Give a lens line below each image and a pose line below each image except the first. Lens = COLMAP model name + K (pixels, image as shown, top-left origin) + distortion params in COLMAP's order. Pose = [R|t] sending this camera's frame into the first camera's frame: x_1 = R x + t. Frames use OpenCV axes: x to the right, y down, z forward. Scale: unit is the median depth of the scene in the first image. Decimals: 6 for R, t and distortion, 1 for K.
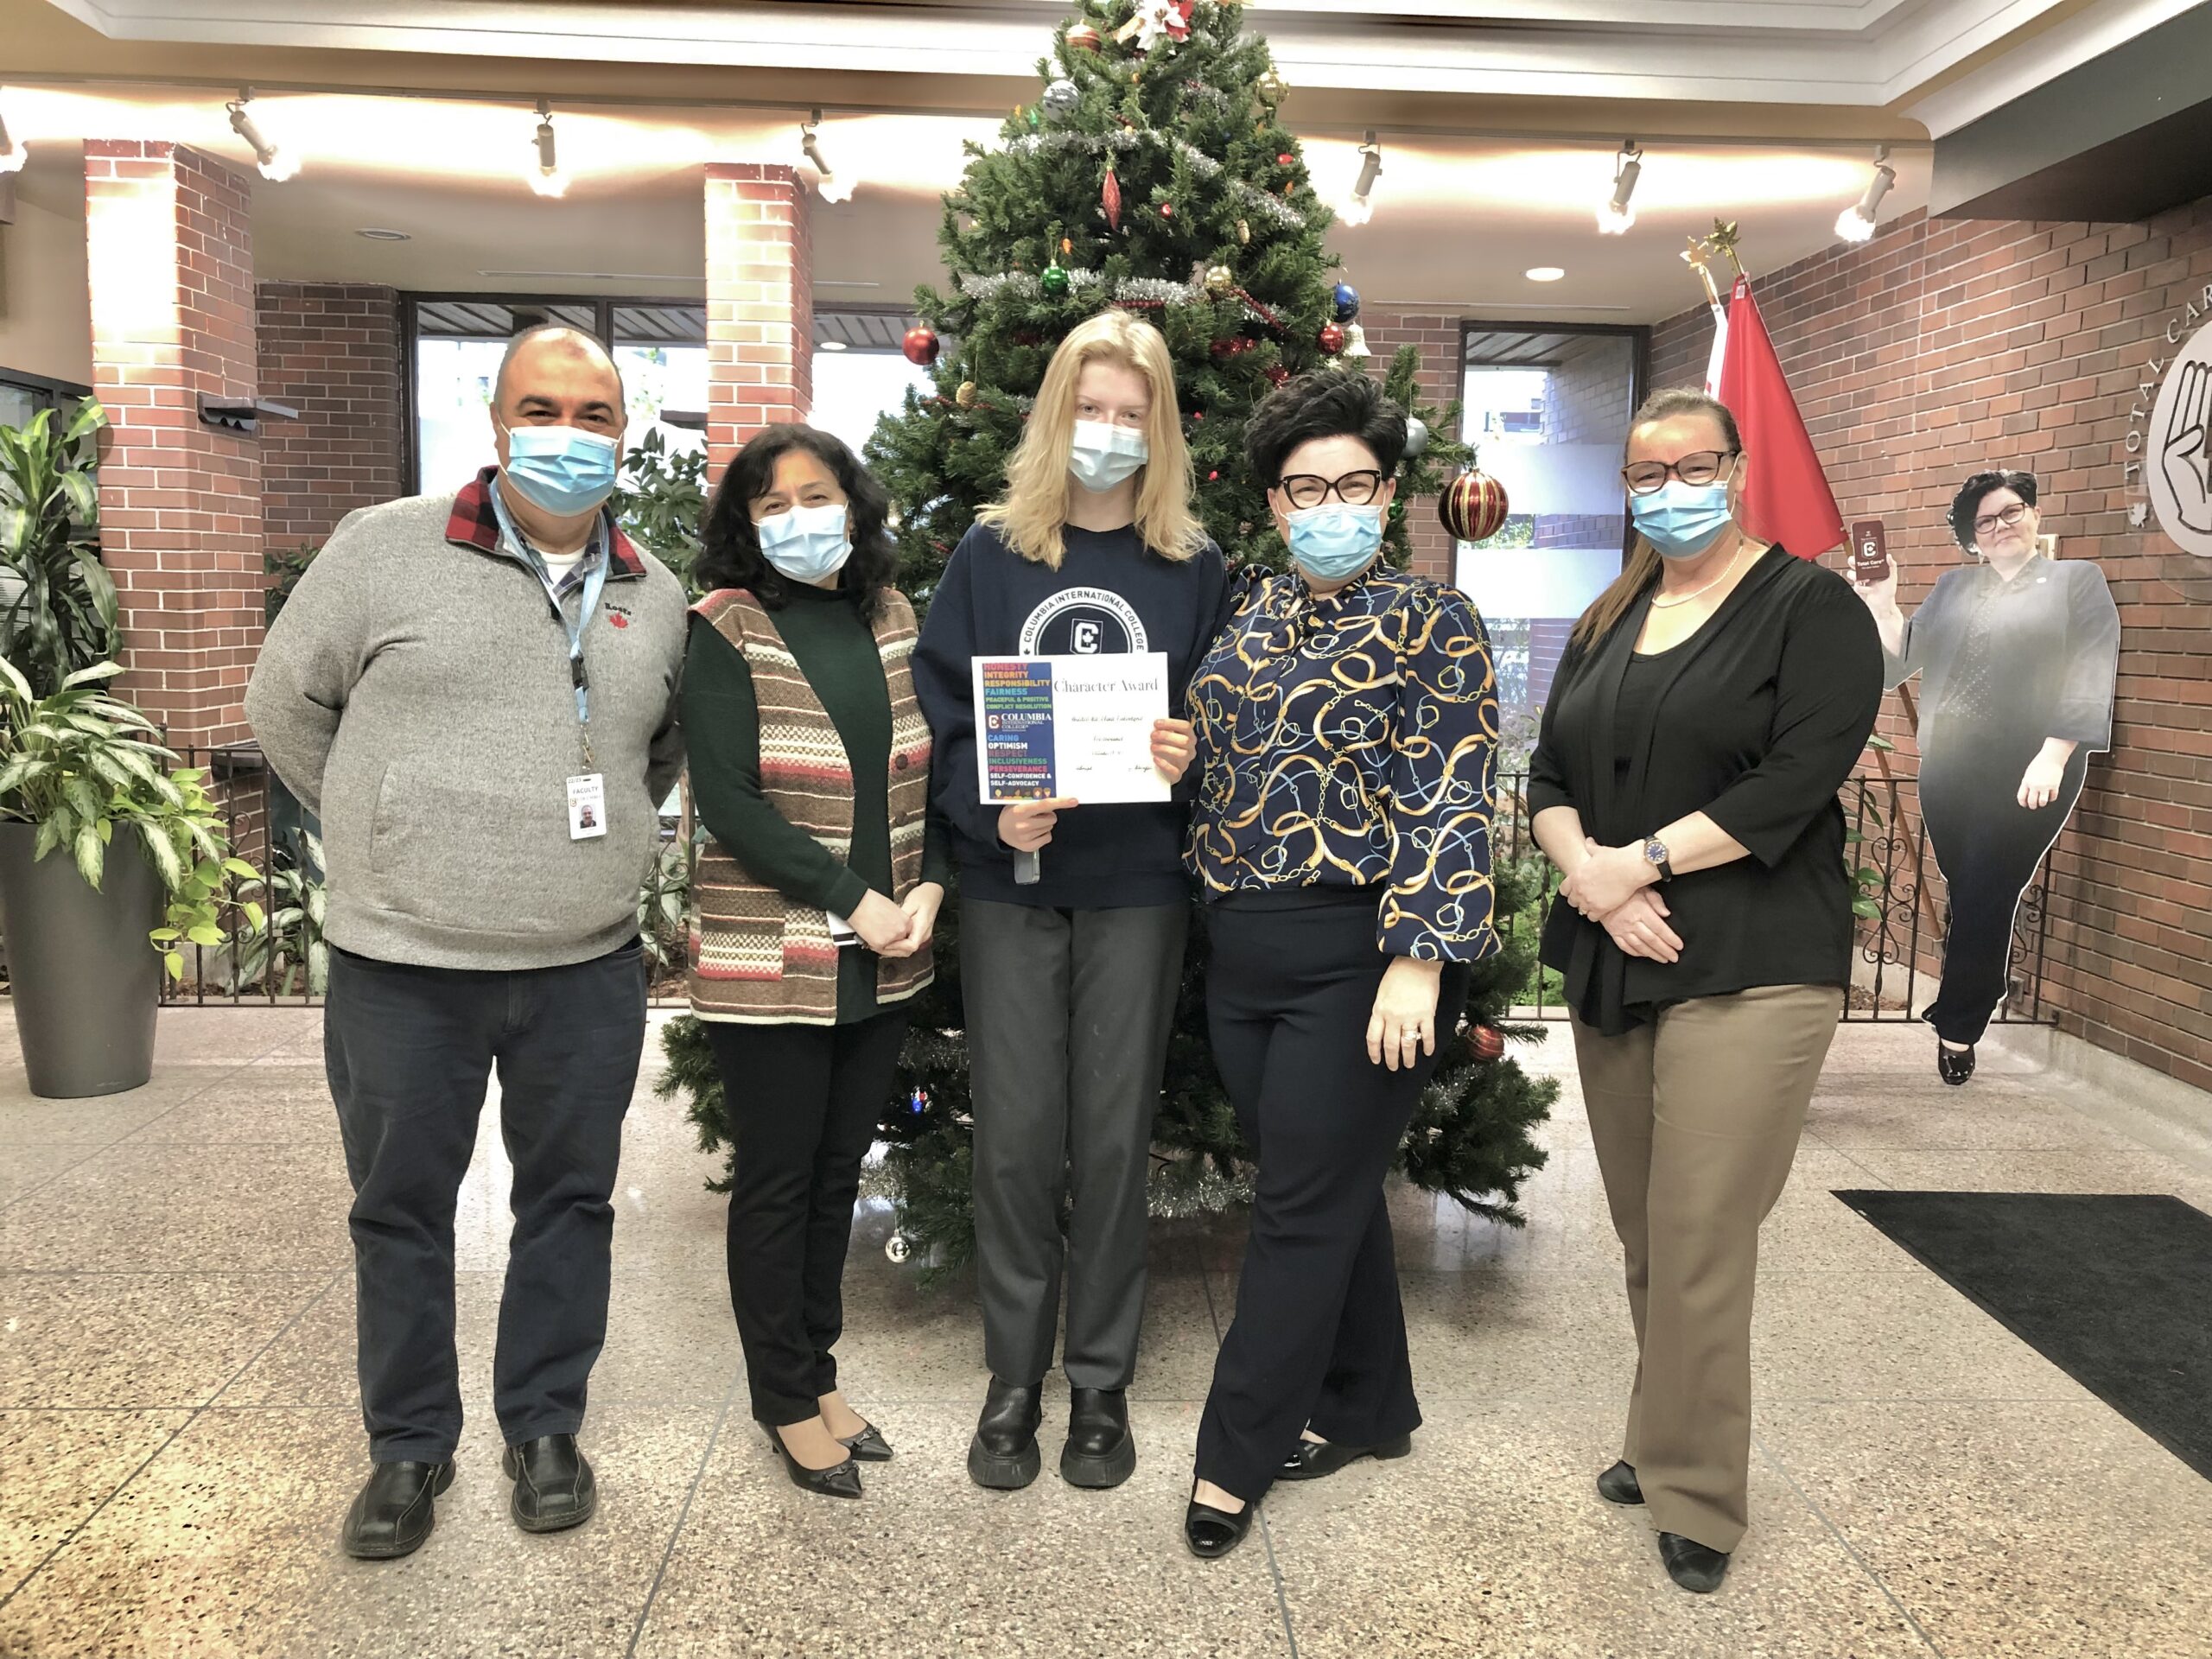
lens RADIAL K [[1820.6, 0, 1131.2], [0, 1820.6, 780.5], [0, 0, 1]] dist [0.042407, -0.029445]
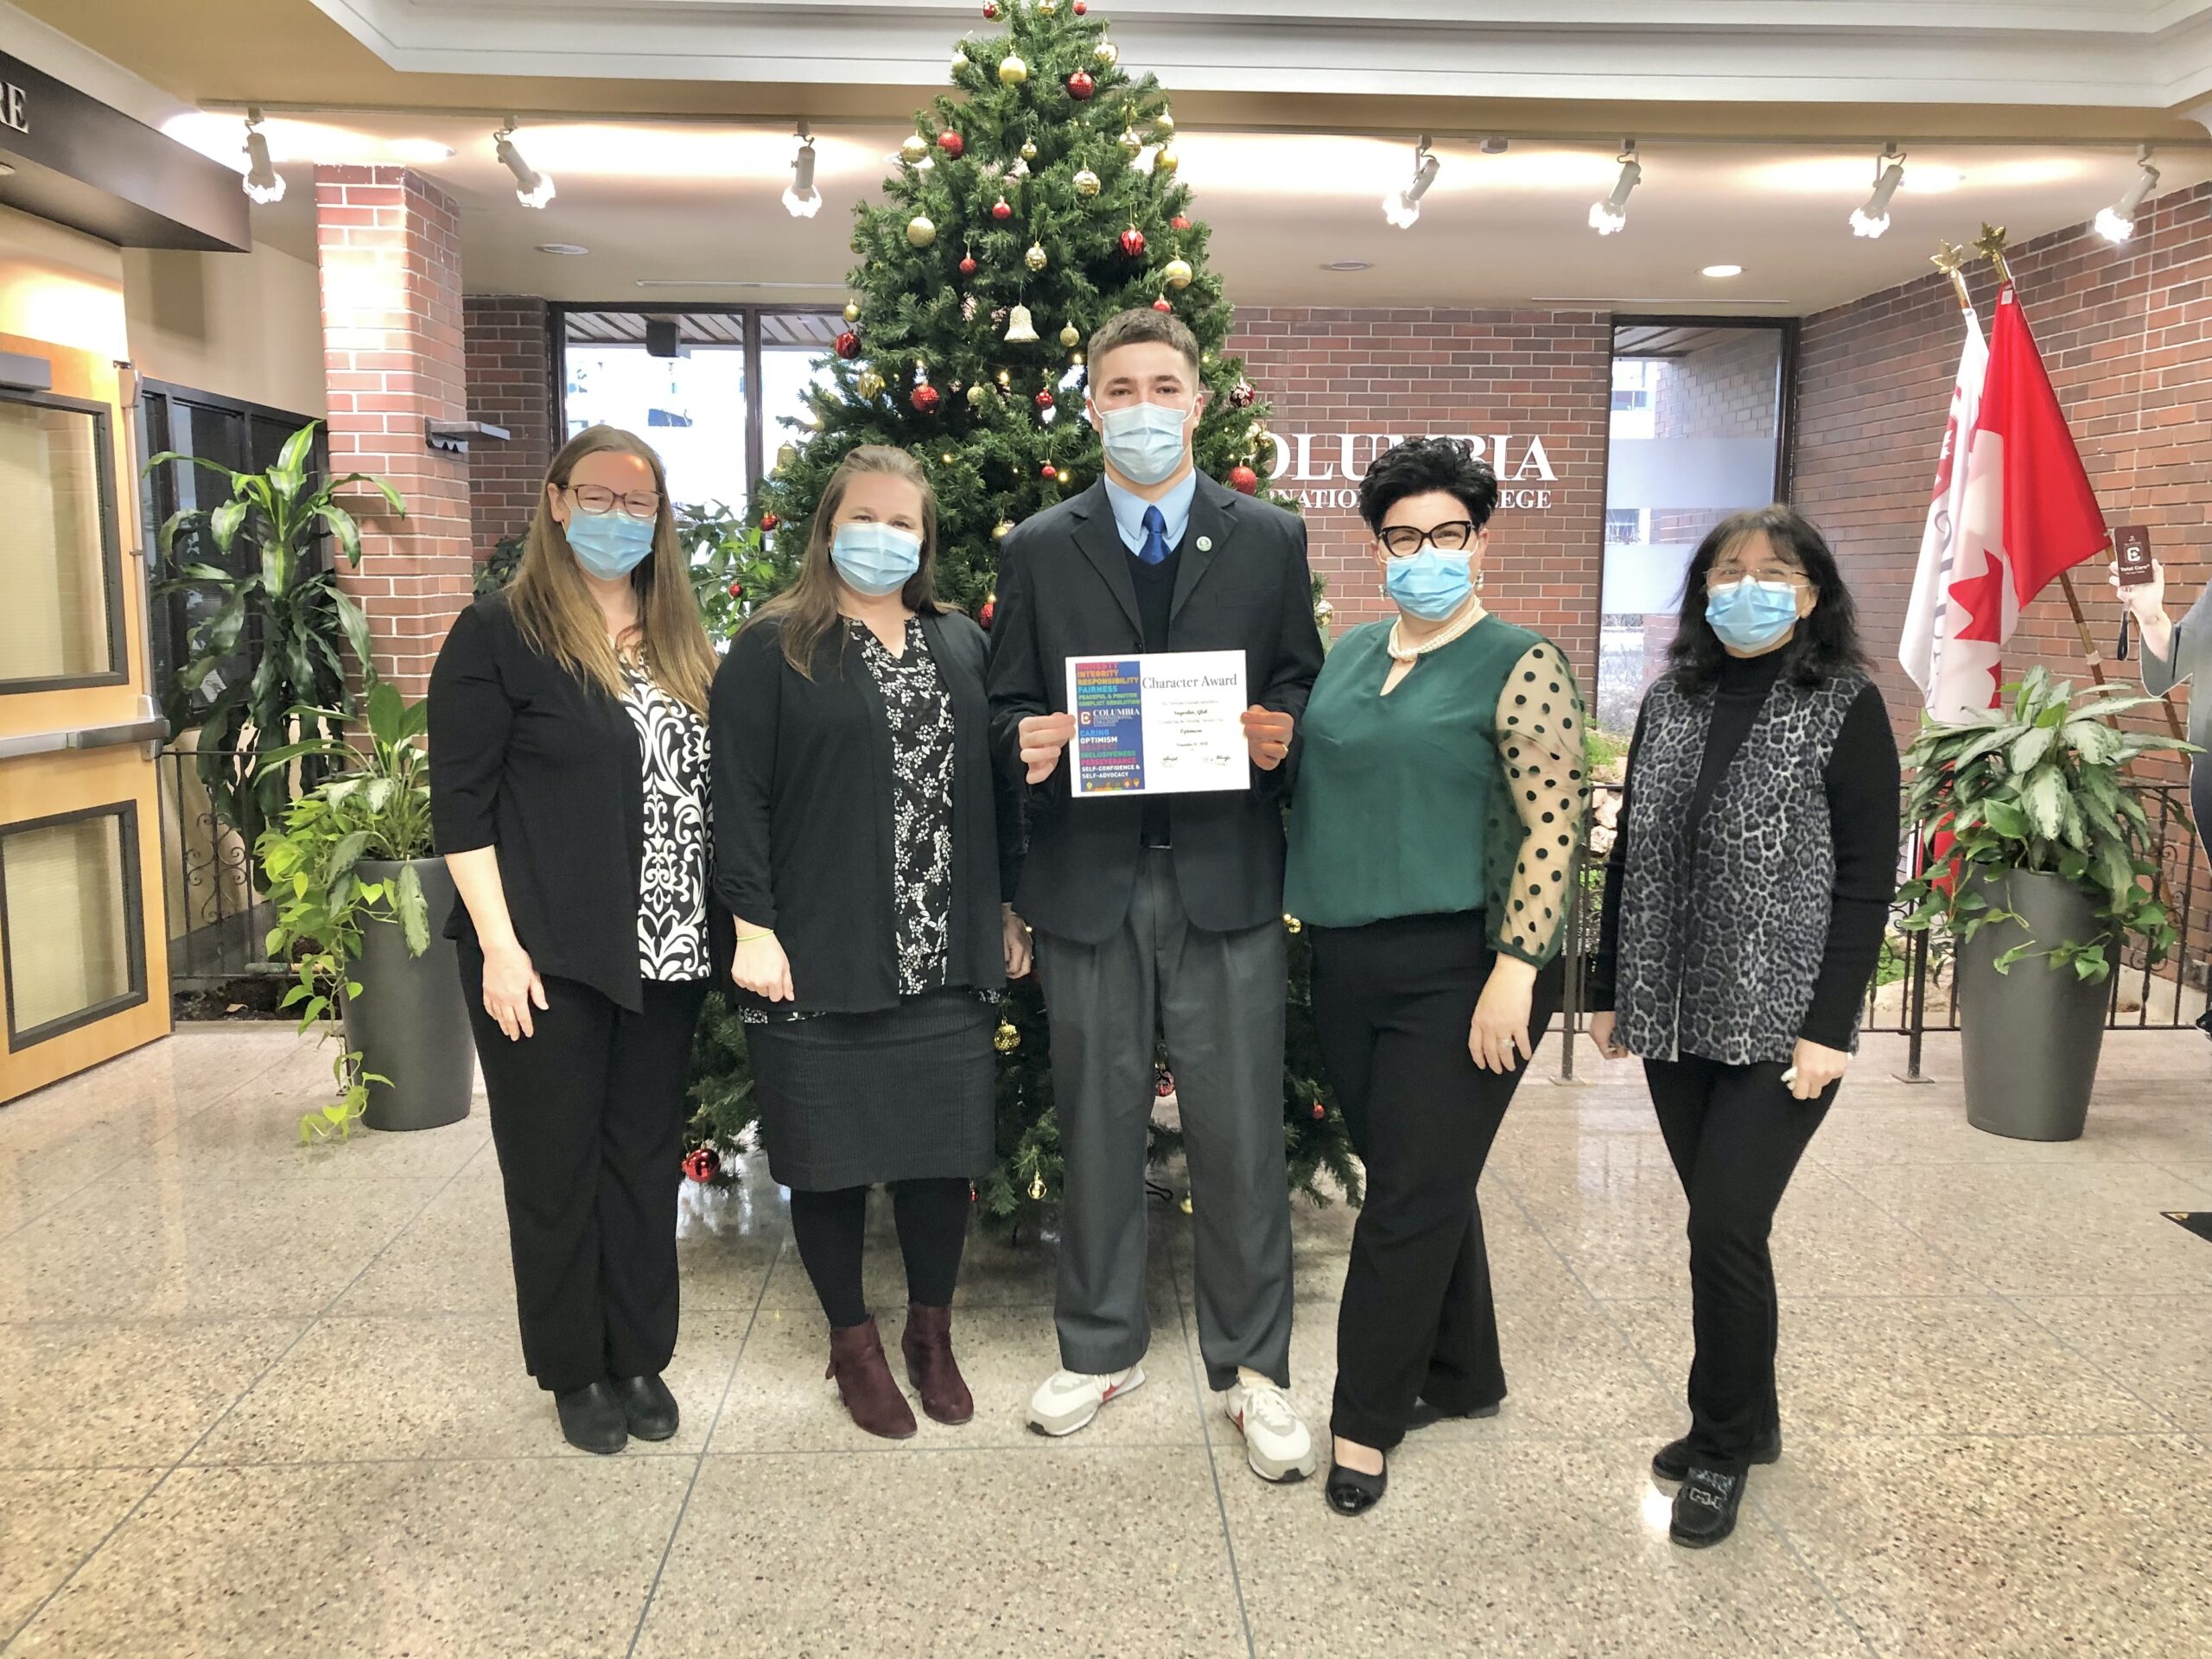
lens RADIAL K [[1820.6, 0, 1110.3], [0, 1820.6, 797.0], [0, 0, 1]] dist [0.042407, -0.029445]
pose [[0.999903, -0.013174, -0.004576, -0.159816], [0.013262, 0.999718, 0.019702, -0.023024], [0.004315, -0.019761, 0.999795, -0.001989]]
